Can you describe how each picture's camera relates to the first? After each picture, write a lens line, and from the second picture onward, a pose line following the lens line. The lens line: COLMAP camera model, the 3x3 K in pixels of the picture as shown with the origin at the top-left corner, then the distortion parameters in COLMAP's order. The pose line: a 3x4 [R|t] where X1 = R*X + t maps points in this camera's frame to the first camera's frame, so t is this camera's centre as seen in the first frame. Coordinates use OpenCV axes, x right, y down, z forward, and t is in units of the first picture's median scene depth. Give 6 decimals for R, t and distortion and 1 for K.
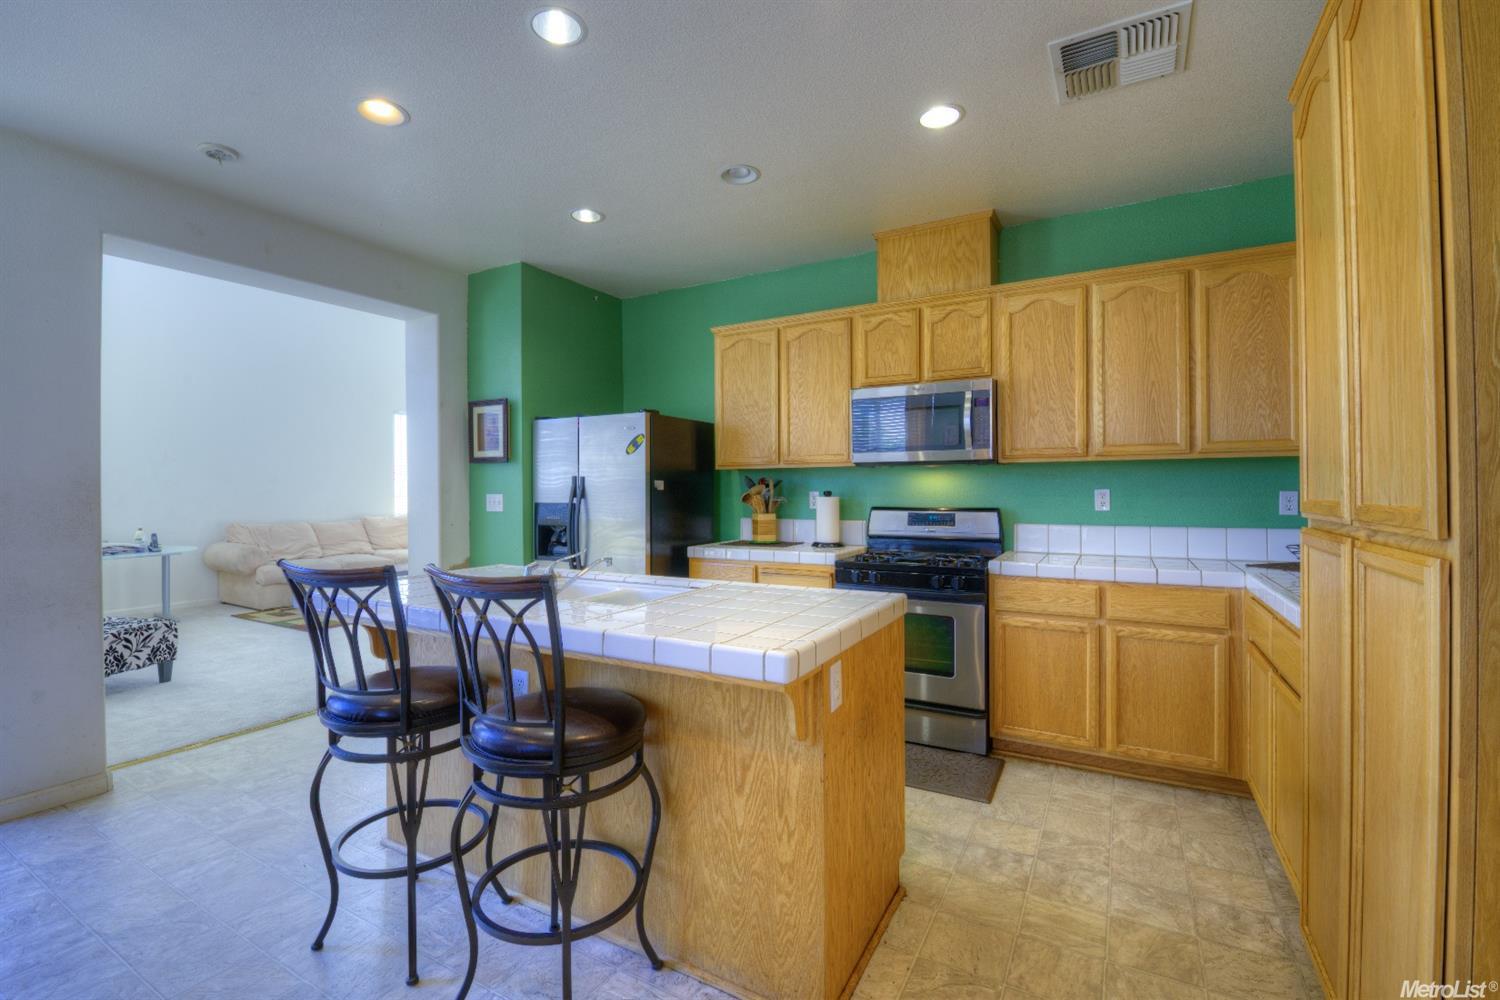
lens RADIAL K [[653.7, 0, 750.4], [0, 653.7, 492.1], [0, 0, 1]] dist [-0.010538, -0.006169]
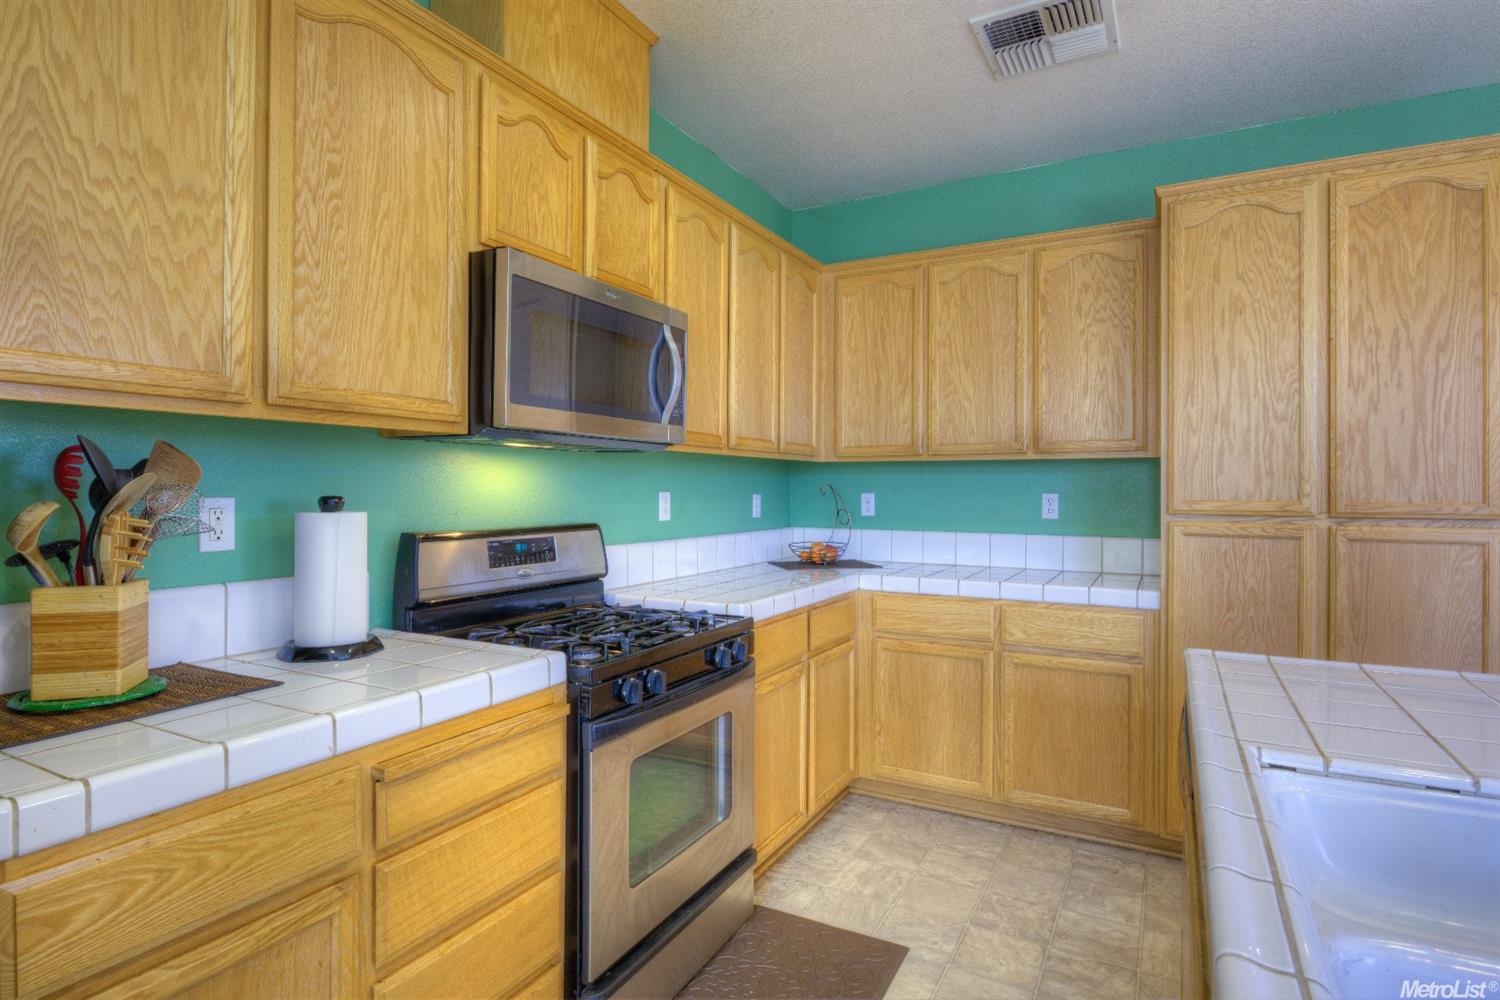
lens RADIAL K [[767.7, 0, 743.5], [0, 767.7, 488.9], [0, 0, 1]] dist [-0.006413, -0.000390]
pose [[0.003781, 0.004767, 0.999981, -0.393139], [0.000108, 0.999989, -0.004768, -0.004207], [-0.999993, 0.000126, 0.003781, 1.031178]]
